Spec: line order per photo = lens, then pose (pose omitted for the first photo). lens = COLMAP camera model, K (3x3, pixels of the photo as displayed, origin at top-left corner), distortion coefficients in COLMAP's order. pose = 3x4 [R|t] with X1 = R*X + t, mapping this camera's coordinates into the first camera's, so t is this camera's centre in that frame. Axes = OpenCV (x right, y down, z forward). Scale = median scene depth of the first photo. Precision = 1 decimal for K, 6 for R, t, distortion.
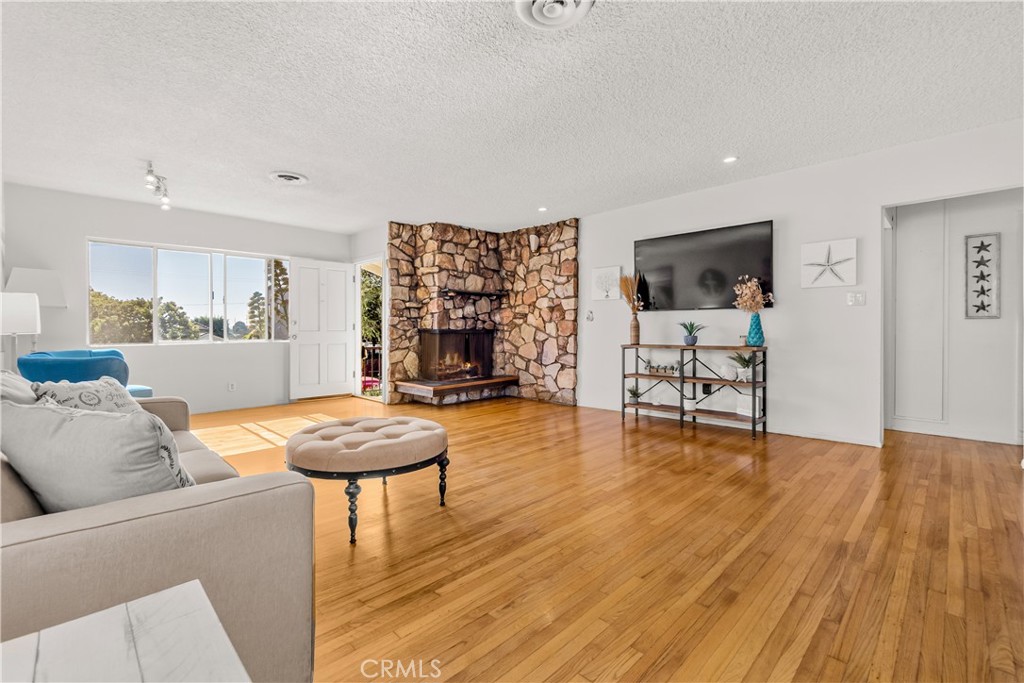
lens RADIAL K [[442.6, 0, 505.5], [0, 442.6, 335.2], [0, 0, 1]] dist [-0.003223, -0.000592]
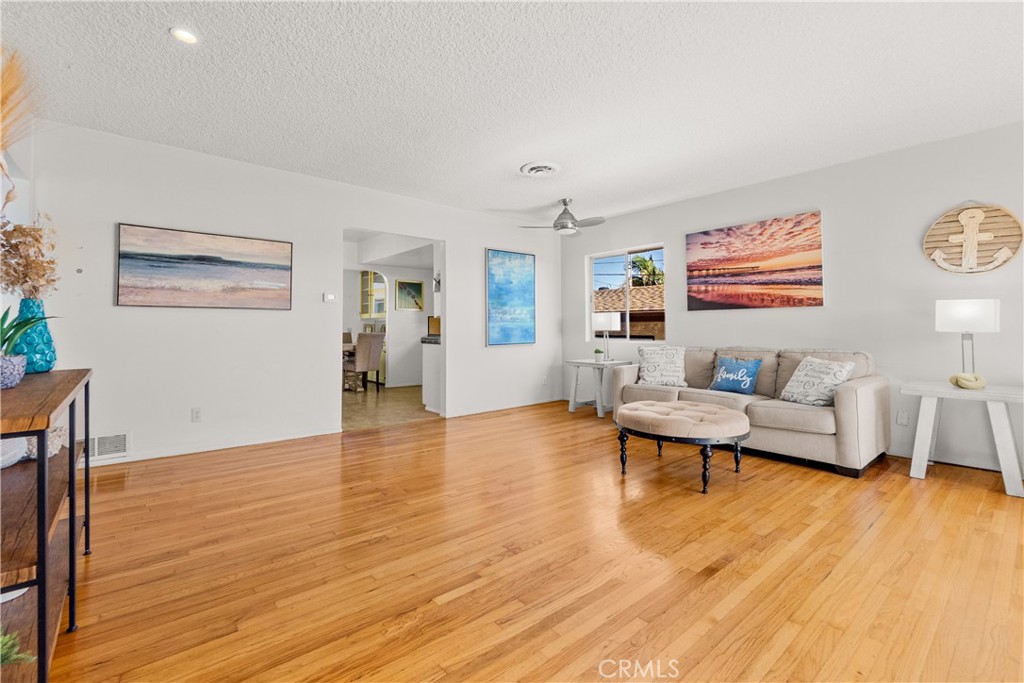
lens RADIAL K [[450.5, 0, 505.0], [0, 450.5, 317.2], [0, 0, 1]] dist [-0.003938, 0.000607]
pose [[-0.996453, 0.006286, 0.083919, 0.032424], [0.005383, 0.999925, -0.010985, -0.015482], [-0.083982, -0.010494, -0.996412, 0.968131]]
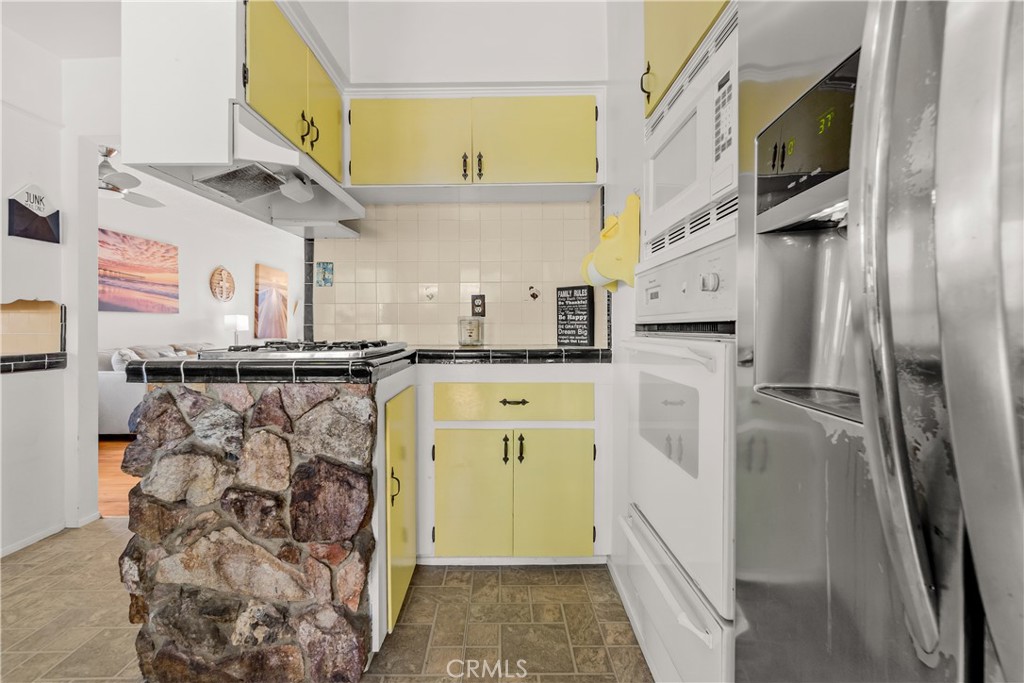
lens RADIAL K [[446.7, 0, 501.1], [0, 446.7, 327.0], [0, 0, 1]] dist [-0.000616, 0.000302]
pose [[0.707791, -0.001523, -0.706420, 0.761960], [-0.004242, 0.999970, -0.006407, -0.005776], [0.706409, 0.007531, 0.707764, 0.092265]]
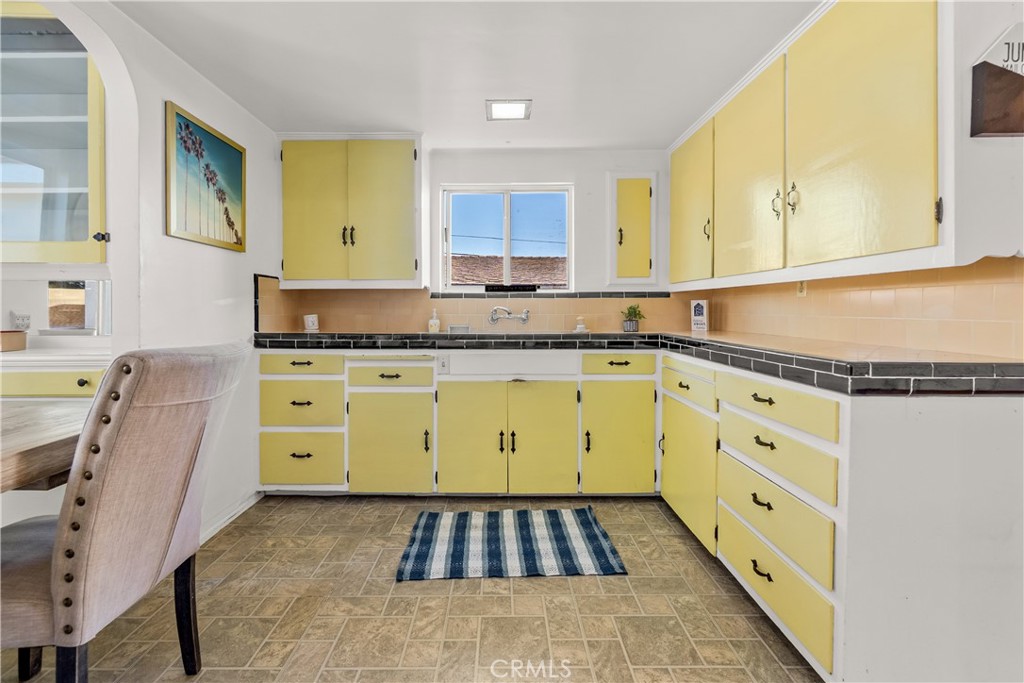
lens RADIAL K [[450.5, 0, 505.0], [0, 450.5, 317.2], [0, 0, 1]] dist [-0.003938, 0.000607]
pose [[-0.700525, 0.010417, -0.713552, 0.511898], [-0.007103, 0.999742, 0.021568, -0.005521], [0.713593, 0.020177, -0.700270, 0.063303]]
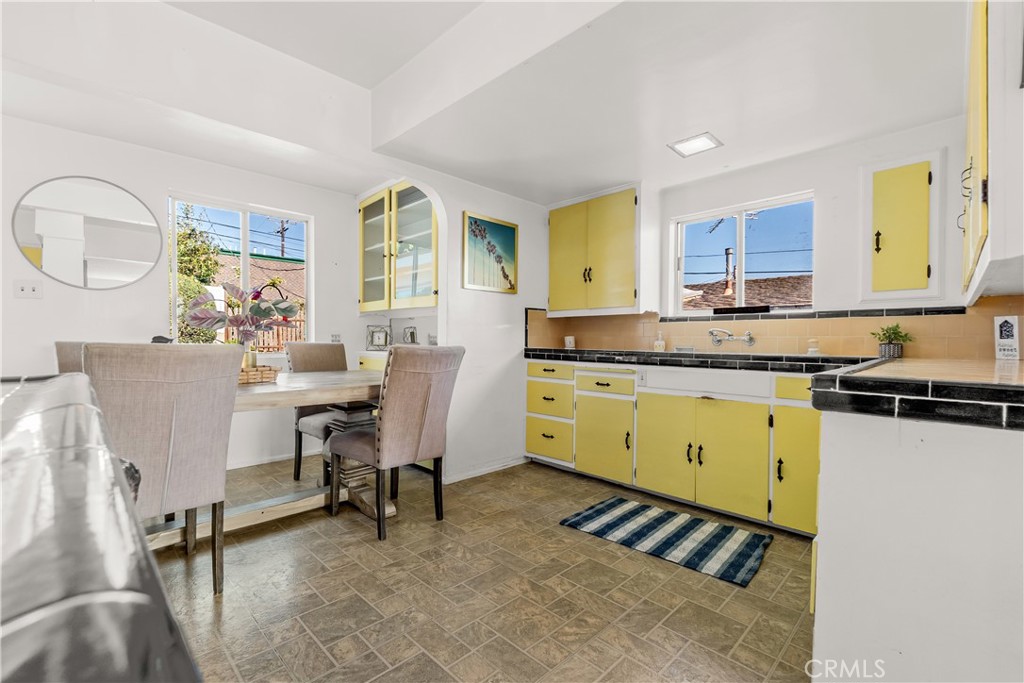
lens RADIAL K [[446.5, 0, 502.3], [0, 446.5, 347.1], [0, 0, 1]] dist [-0.001889, 0.000220]
pose [[-0.999945, -0.005848, 0.008732, 0.406350], [-0.005585, 0.999542, 0.029753, 0.000495], [-0.008902, 0.029703, -0.999519, 0.209926]]
